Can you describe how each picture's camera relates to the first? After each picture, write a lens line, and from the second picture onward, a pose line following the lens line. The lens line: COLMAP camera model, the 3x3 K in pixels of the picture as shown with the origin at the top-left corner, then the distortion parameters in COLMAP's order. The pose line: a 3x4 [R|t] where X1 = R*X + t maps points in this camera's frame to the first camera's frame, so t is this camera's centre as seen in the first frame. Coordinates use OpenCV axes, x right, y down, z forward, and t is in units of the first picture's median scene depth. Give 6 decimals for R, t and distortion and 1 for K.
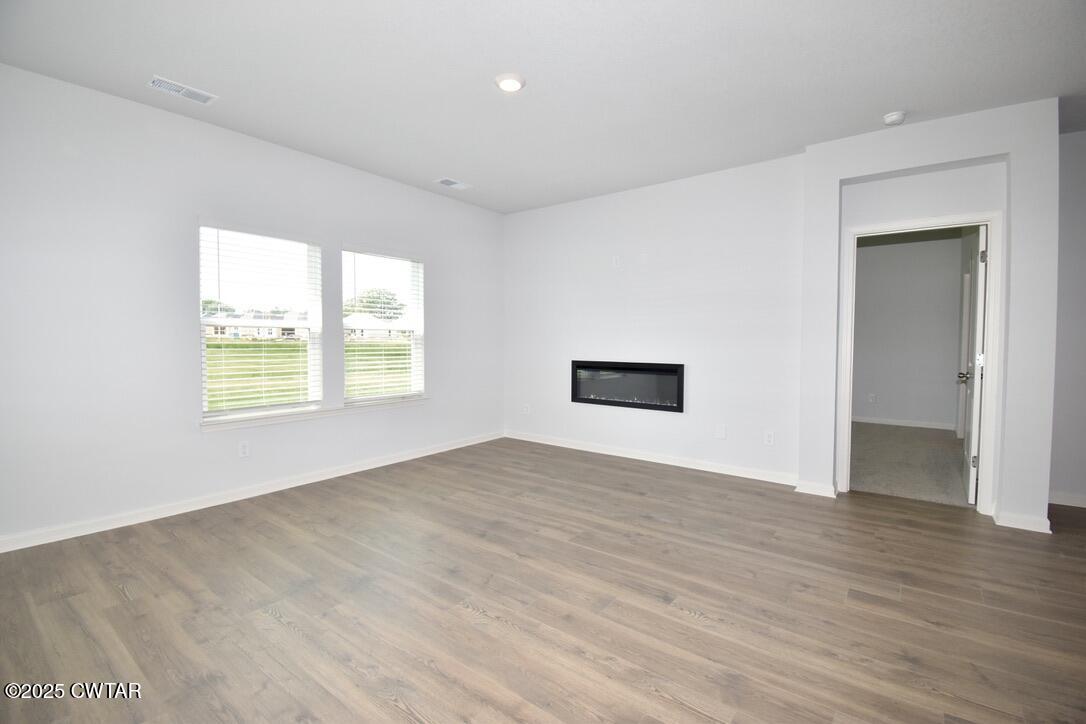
lens RADIAL K [[464.1, 0, 543.0], [0, 464.1, 362.0], [0, 0, 1]] dist [-0.001796, -0.000270]
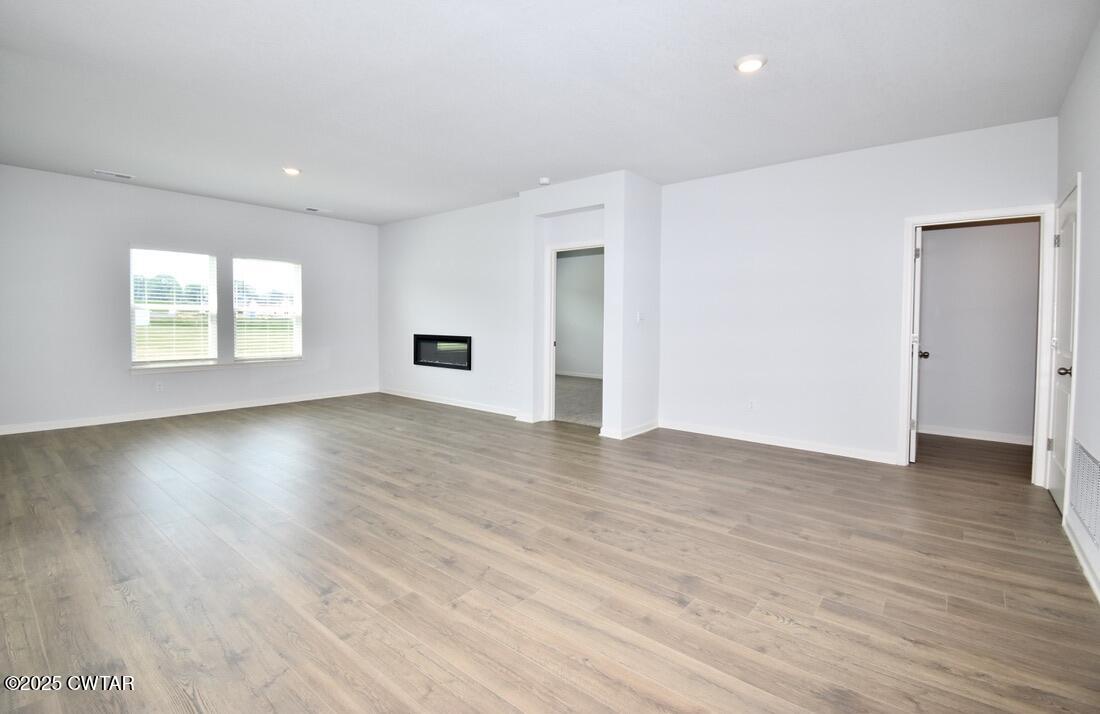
lens RADIAL K [[492.7, 0, 543.8], [0, 492.7, 341.1], [0, 0, 1]] dist [0.046368, -0.021957]
pose [[0.997629, 0.007864, -0.068364, 0.640321], [-0.008347, 0.999942, -0.006772, 0.027277], [0.068307, 0.007326, 0.997637, -0.512003]]
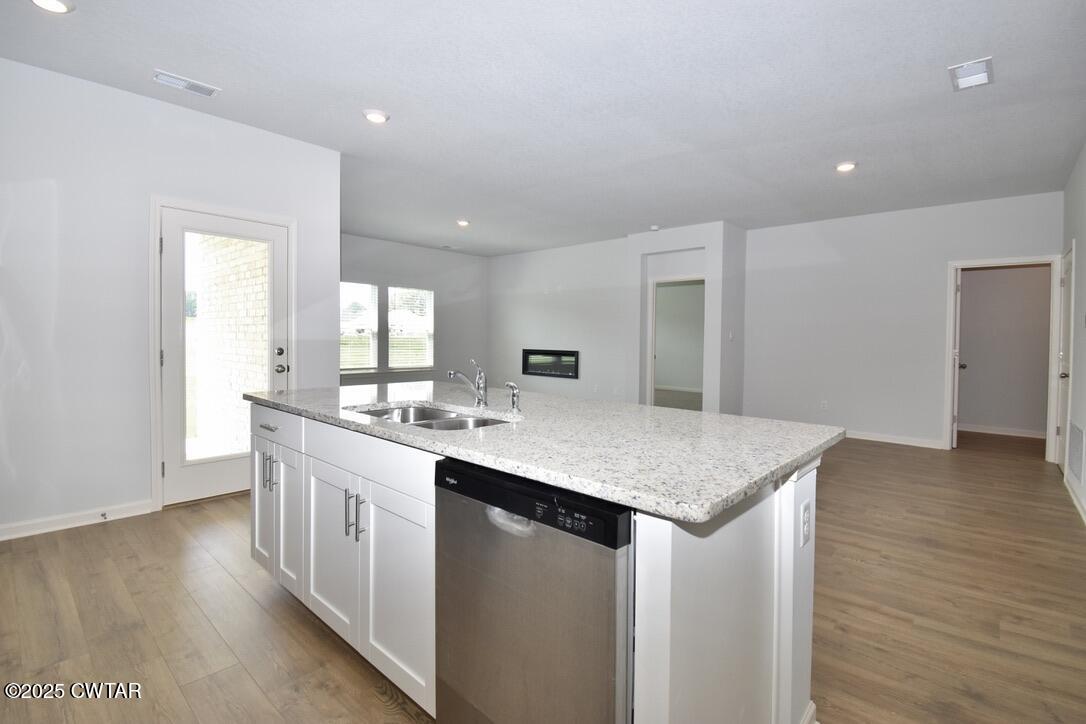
lens RADIAL K [[503.4, 0, 543.9], [0, 503.4, 352.2], [0, 0, 1]] dist [0.000479, 0.000234]
pose [[0.994706, 0.011947, -0.102068, 0.370954], [-0.013737, 0.999764, -0.016859, 0.043096], [0.101842, 0.018172, 0.994635, -0.883628]]
